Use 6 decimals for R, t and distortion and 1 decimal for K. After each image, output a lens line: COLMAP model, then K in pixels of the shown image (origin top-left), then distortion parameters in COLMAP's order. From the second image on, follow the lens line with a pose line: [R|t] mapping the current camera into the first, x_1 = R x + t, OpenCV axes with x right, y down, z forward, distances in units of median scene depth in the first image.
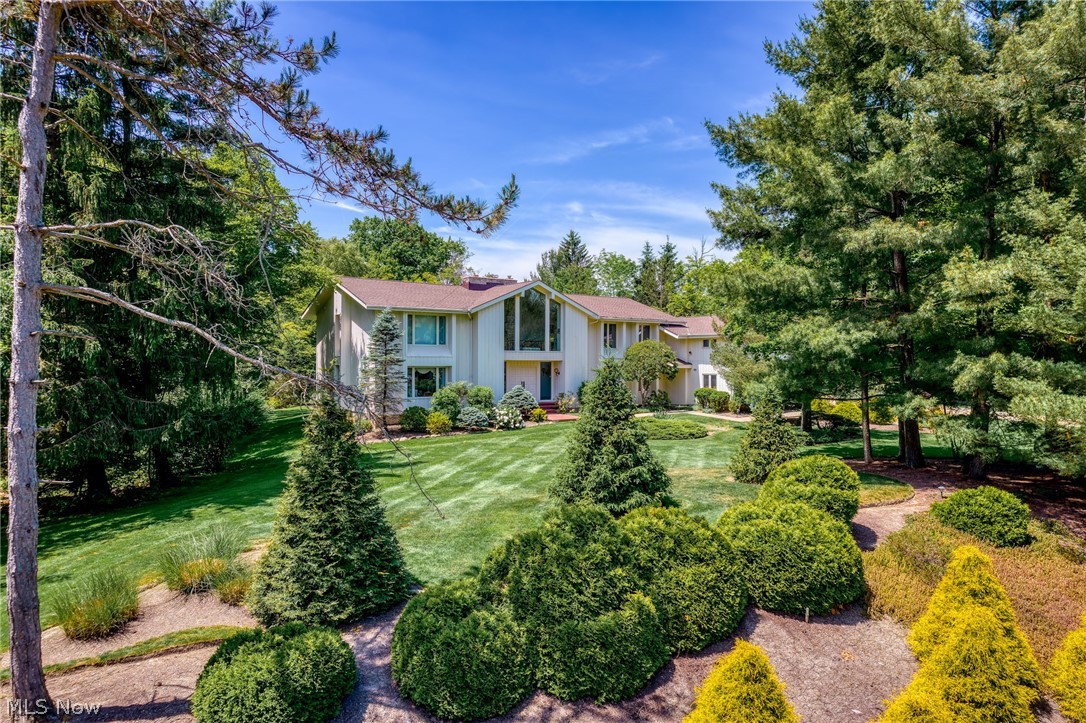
lens RADIAL K [[687.5, 0, 543.1], [0, 687.5, 363.1], [0, 0, 1]] dist [0.002869, 0.002141]
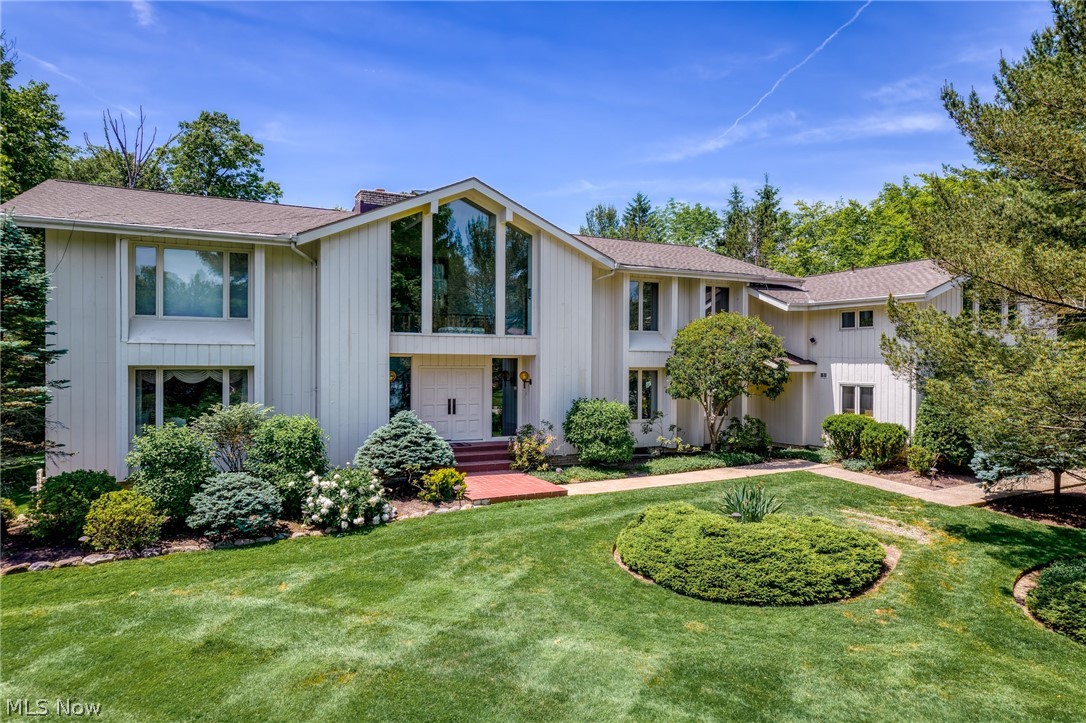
lens RADIAL K [[687.5, 0, 543.1], [0, 687.5, 363.1], [0, 0, 1]] dist [0.002869, 0.002141]
pose [[0.990897, 0.001579, -0.134612, 0.094798], [-0.001857, 0.999996, -0.001936, 0.002484], [0.134608, 0.002168, 0.990897, 0.519322]]
